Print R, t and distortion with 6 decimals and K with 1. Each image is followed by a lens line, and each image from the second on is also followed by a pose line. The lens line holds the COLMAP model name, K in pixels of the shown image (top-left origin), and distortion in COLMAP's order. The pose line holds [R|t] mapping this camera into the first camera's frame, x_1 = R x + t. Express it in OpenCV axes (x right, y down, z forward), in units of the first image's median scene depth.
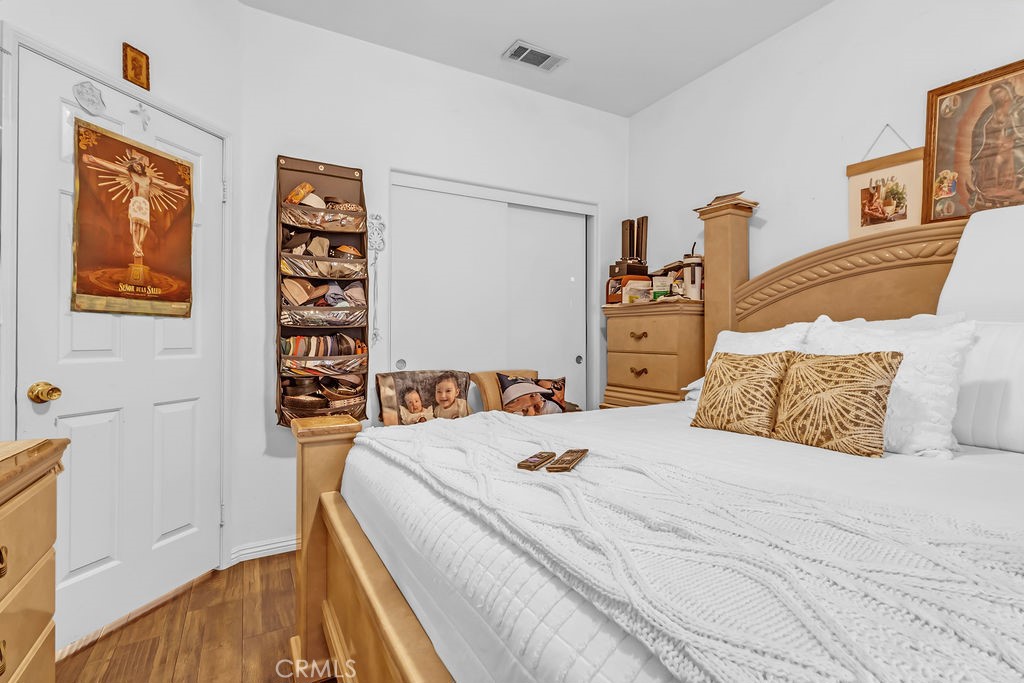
lens RADIAL K [[483.9, 0, 515.6], [0, 483.9, 337.7], [0, 0, 1]] dist [-0.000351, -0.000033]
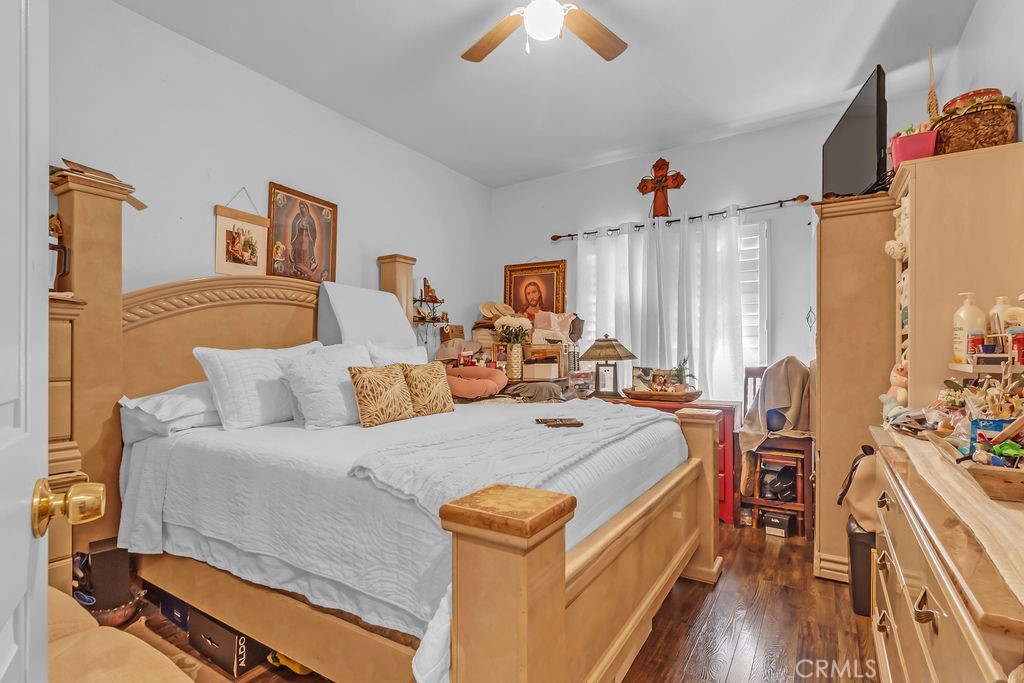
lens RADIAL K [[496.3, 0, 518.6], [0, 496.3, 346.3], [0, 0, 1]] dist [0.001679, 0.000157]
pose [[-0.479897, 0.013716, 0.877218, -0.750528], [0.001934, 0.999892, -0.014576, -0.002347], [-0.877323, -0.005299, -0.479871, 1.030307]]
